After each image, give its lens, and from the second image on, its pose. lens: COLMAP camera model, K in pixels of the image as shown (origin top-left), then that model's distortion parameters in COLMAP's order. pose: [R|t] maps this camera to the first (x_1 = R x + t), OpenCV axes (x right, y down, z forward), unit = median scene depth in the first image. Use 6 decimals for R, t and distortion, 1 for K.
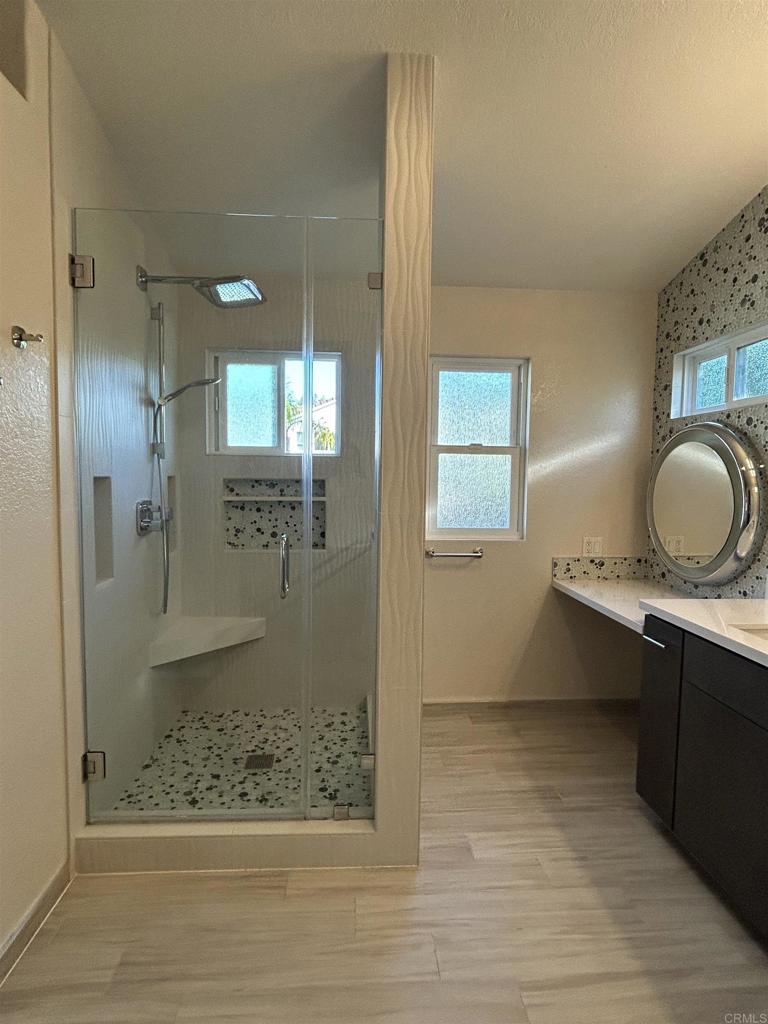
lens RADIAL K [[530.1, 0, 384.0], [0, 530.1, 512.0], [0, 0, 1]] dist [0.000777, 0.002194]
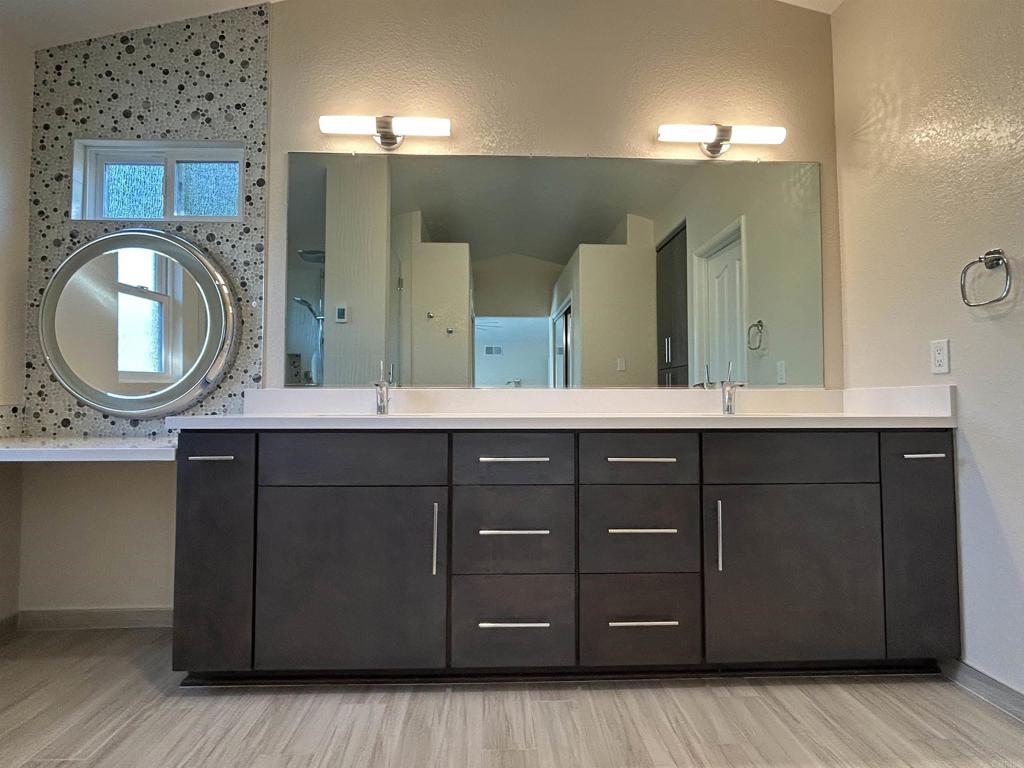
lens RADIAL K [[530.1, 0, 509.2], [0, 530.1, 379.6], [0, 0, 1]] dist [0.000777, 0.002194]
pose [[0.030649, 0.021064, 0.999308, -0.239472], [0.066597, 0.997513, -0.023069, 0.134367], [-0.997309, 0.067258, 0.029170, 0.396782]]
